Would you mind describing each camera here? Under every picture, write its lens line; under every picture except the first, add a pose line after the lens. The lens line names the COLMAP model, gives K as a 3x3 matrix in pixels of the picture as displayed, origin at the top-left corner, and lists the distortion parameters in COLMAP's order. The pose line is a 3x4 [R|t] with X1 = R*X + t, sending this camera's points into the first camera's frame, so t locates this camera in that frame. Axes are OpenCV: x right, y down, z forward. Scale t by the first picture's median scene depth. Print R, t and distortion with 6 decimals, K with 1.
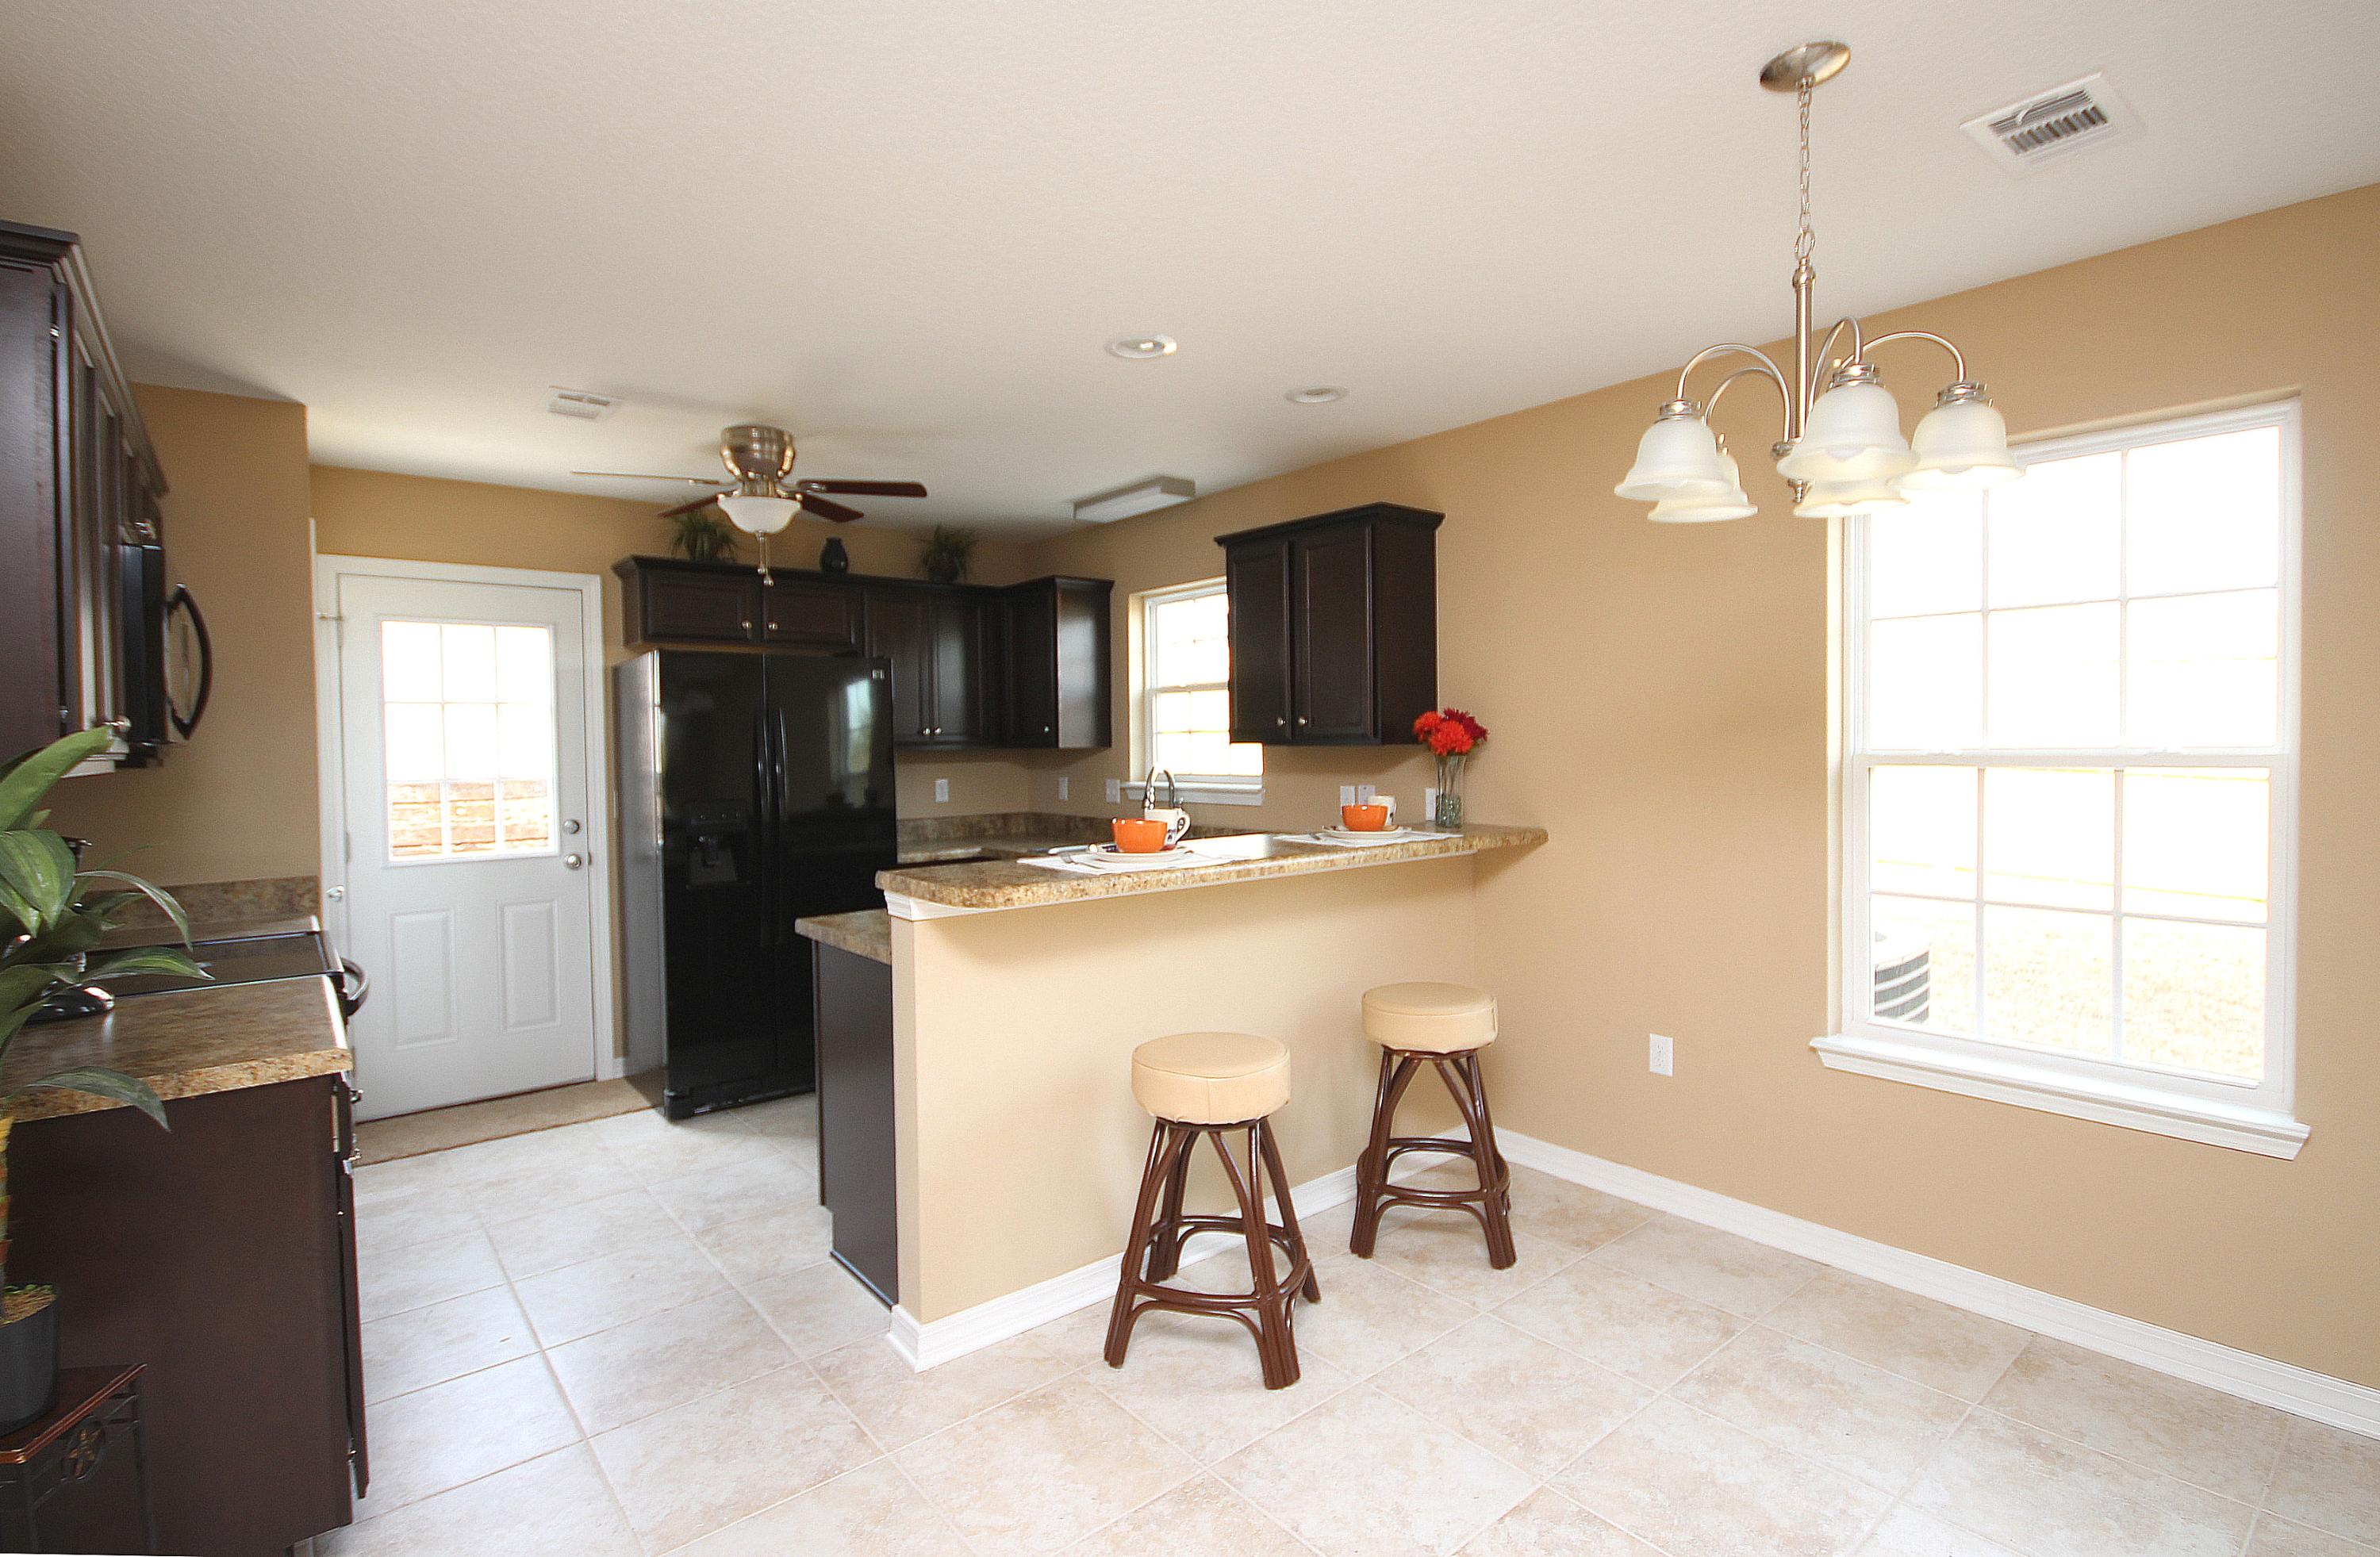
lens RADIAL K [[1122.3, 0, 1183.7], [0, 1122.3, 768.5], [0, 0, 1]] dist [-0.003833, -0.000204]
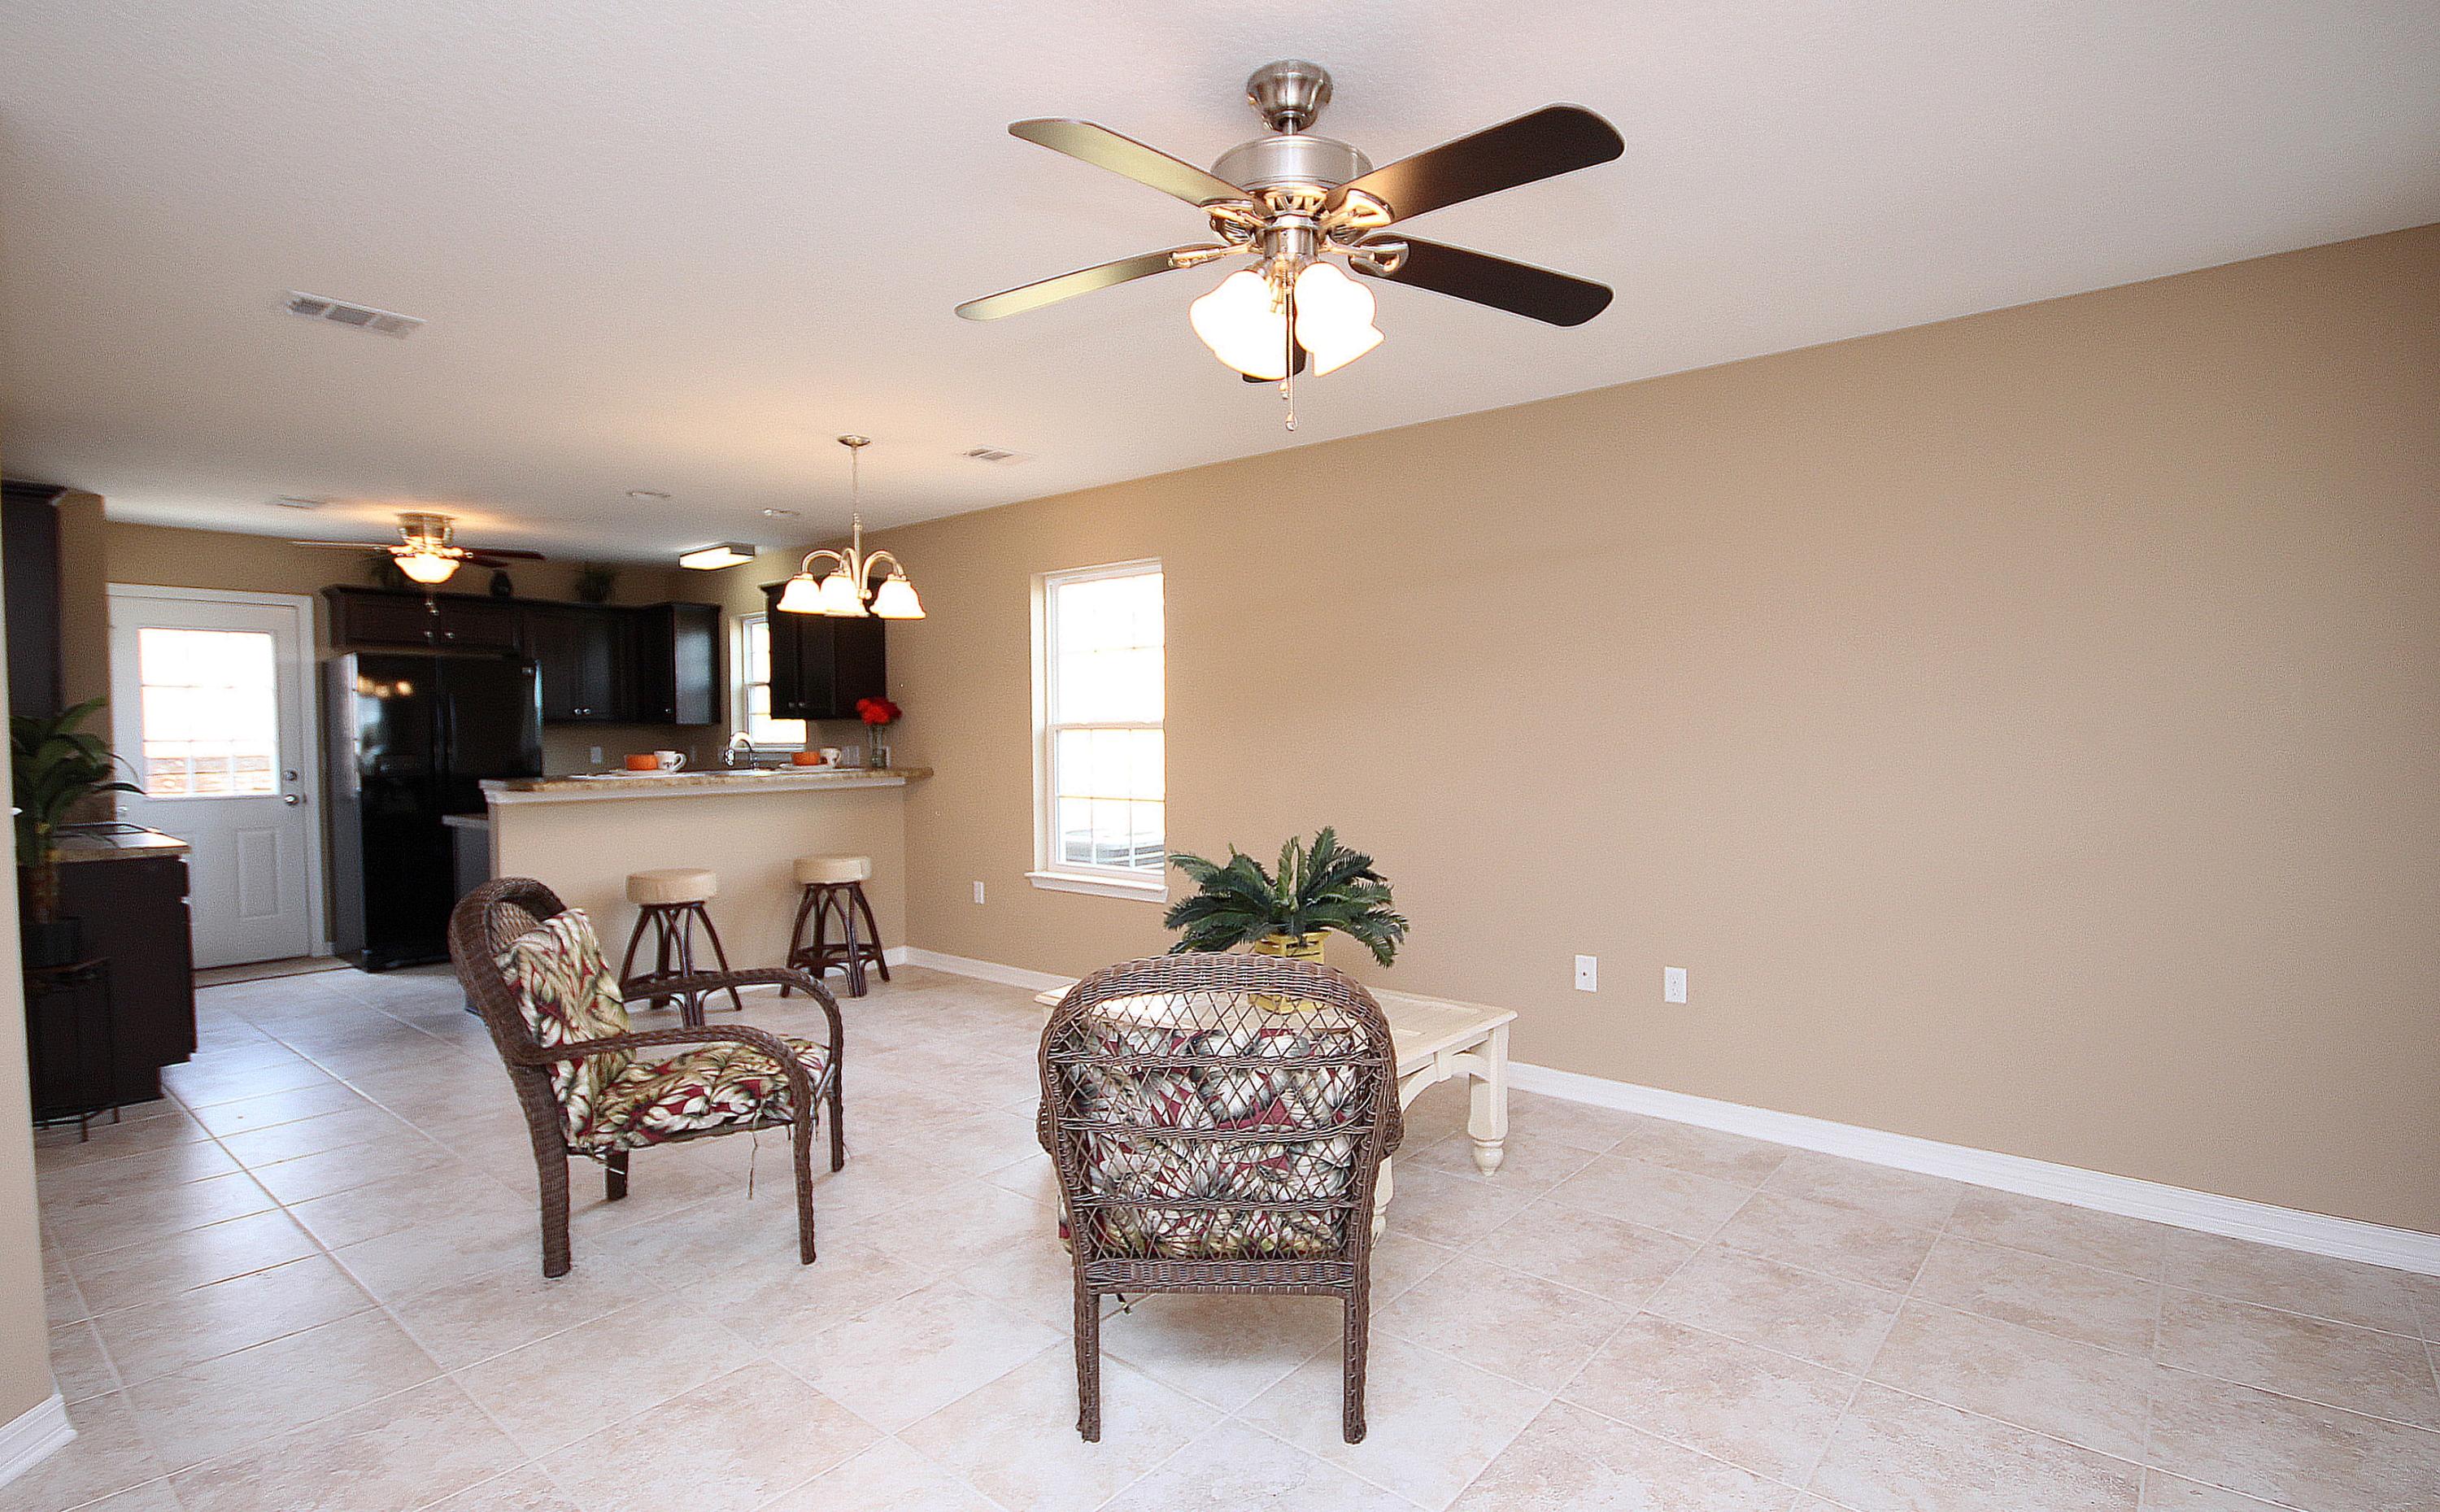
lens RADIAL K [[1182.8, 0, 1220.9], [0, 1182.8, 773.8], [0, 0, 1]] dist [-0.001002, -0.000260]
pose [[0.983629, -0.000487, 0.180207, 0.431354], [-0.001073, 0.999963, 0.008558, 0.045241], [-0.180204, -0.008612, 0.983592, -0.859968]]
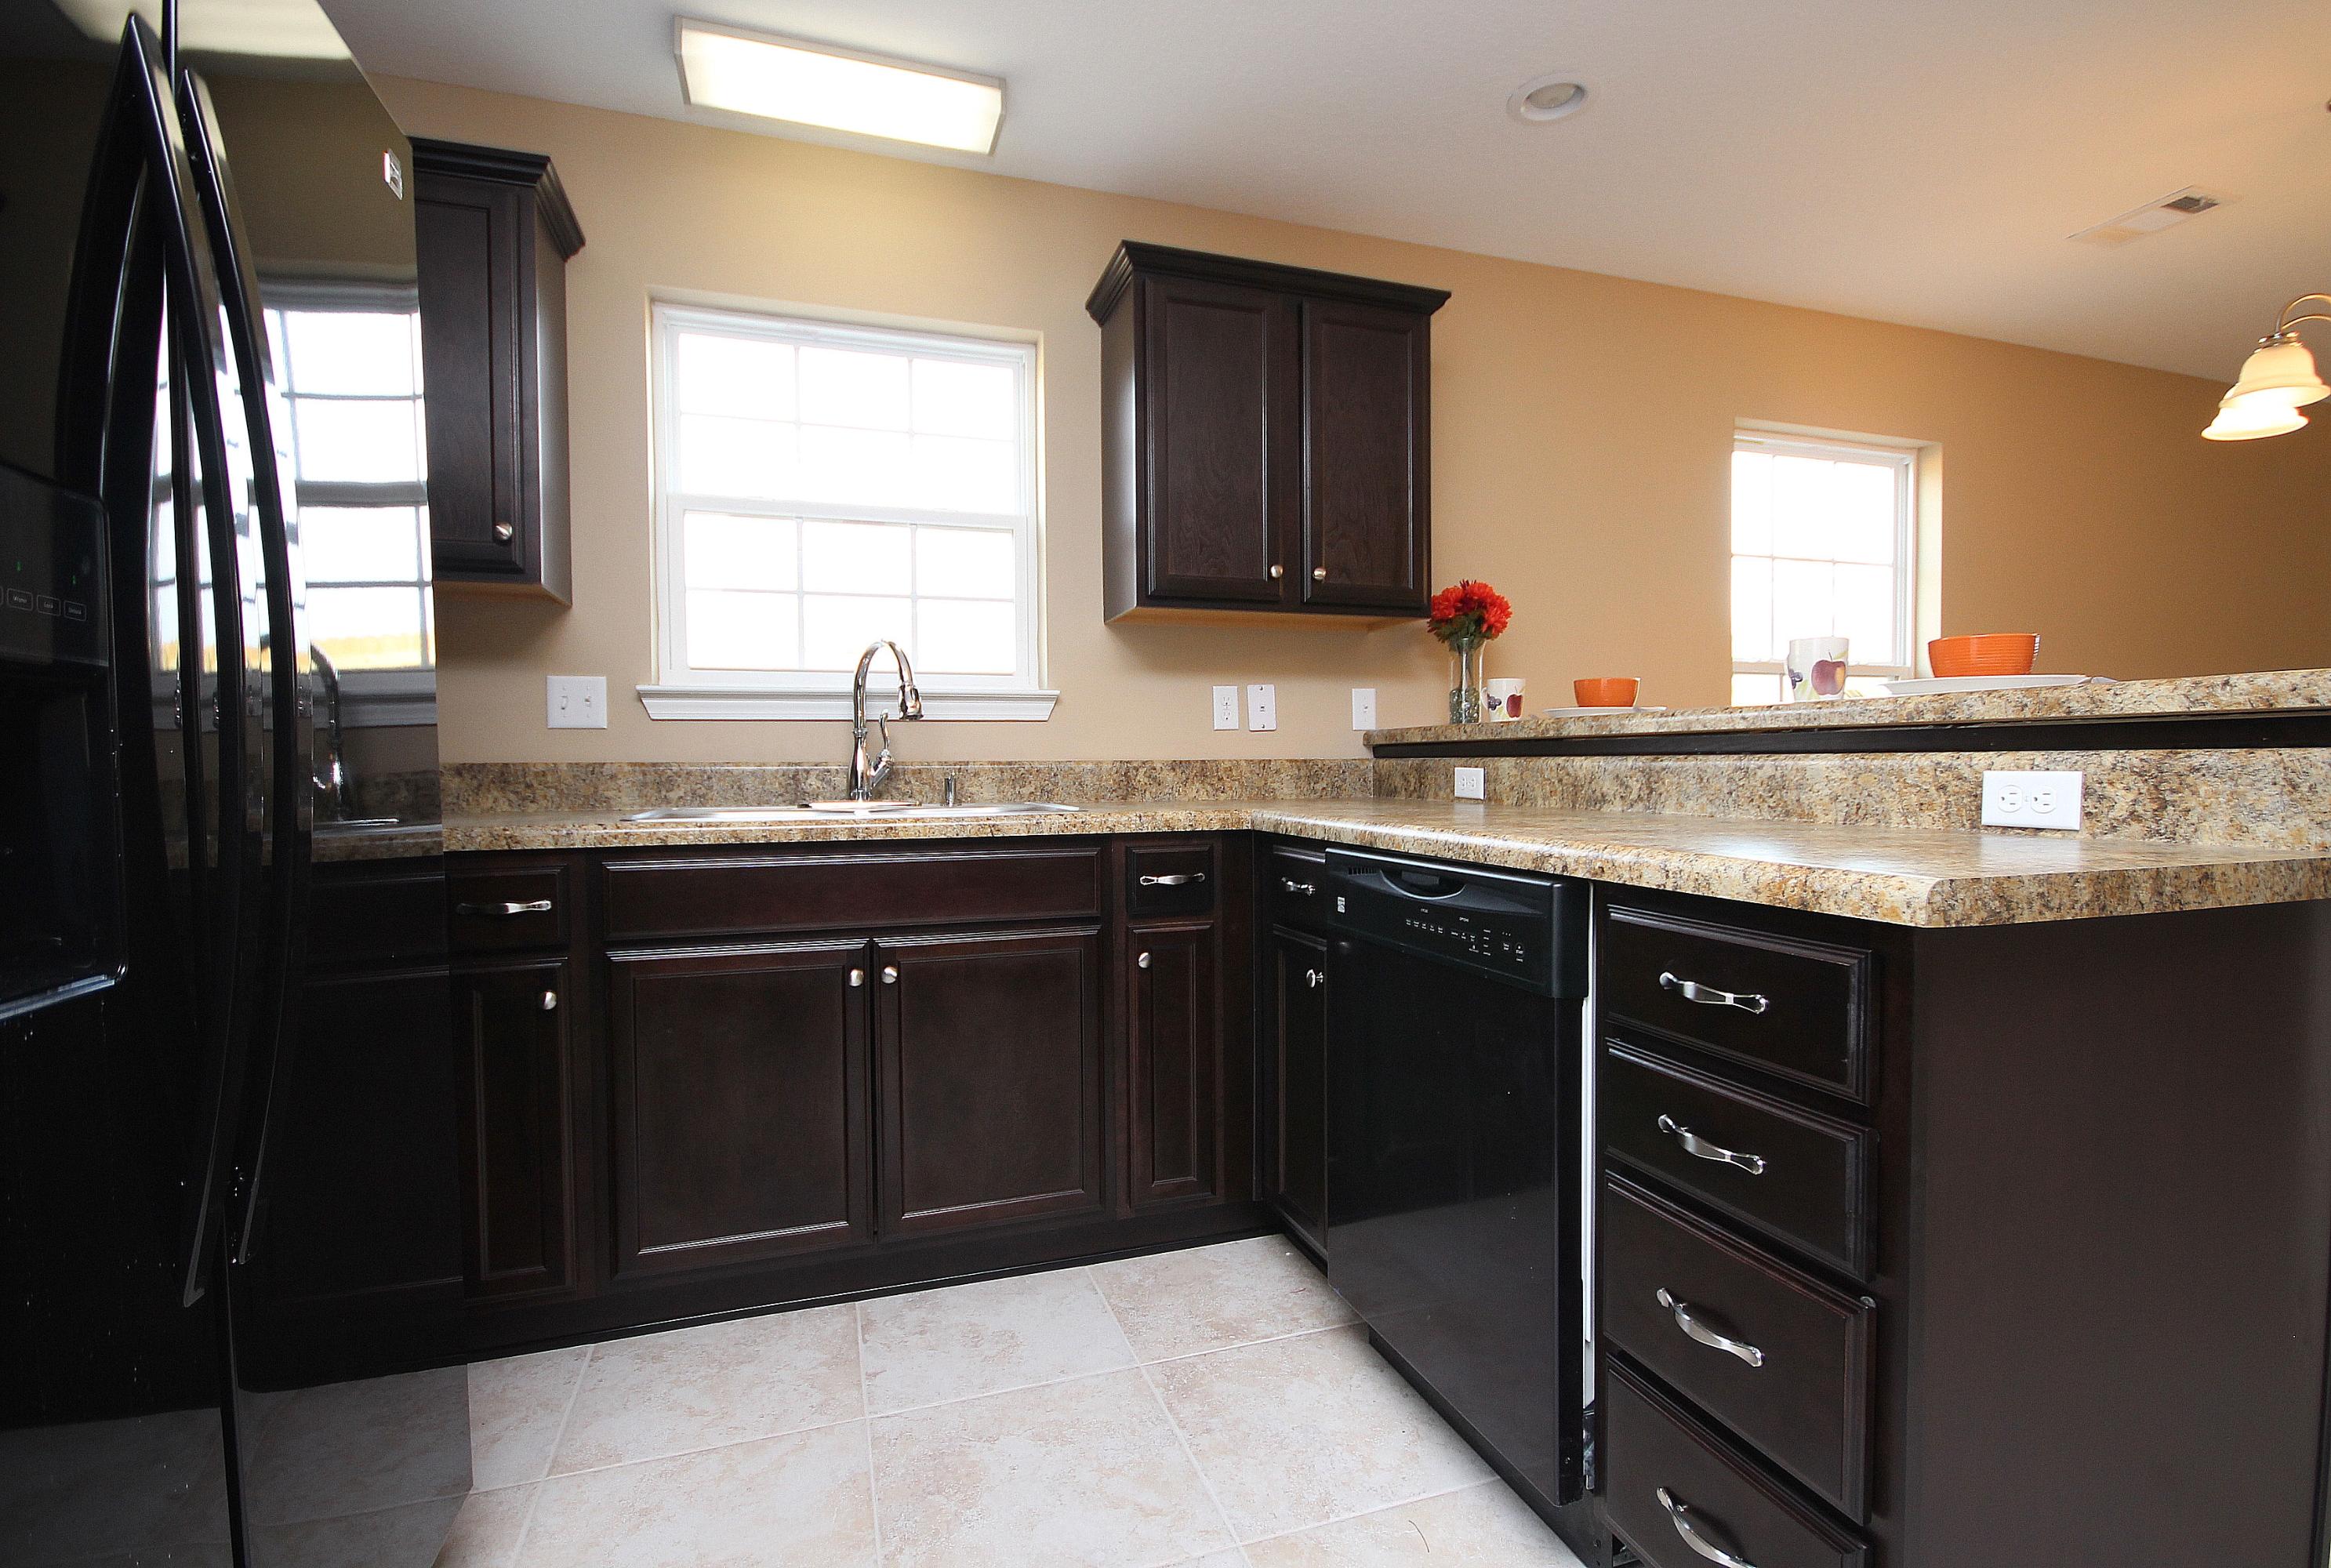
lens RADIAL K [[1090.5, 0, 1165.5], [0, 1090.5, 784.0], [0, 0, 1]] dist [0.000182, -0.006103]
pose [[0.358471, 0.004245, 0.933531, -0.587092], [0.030186, 0.999414, -0.016135, 0.101788], [-0.933053, 0.033964, 0.358132, 0.954130]]
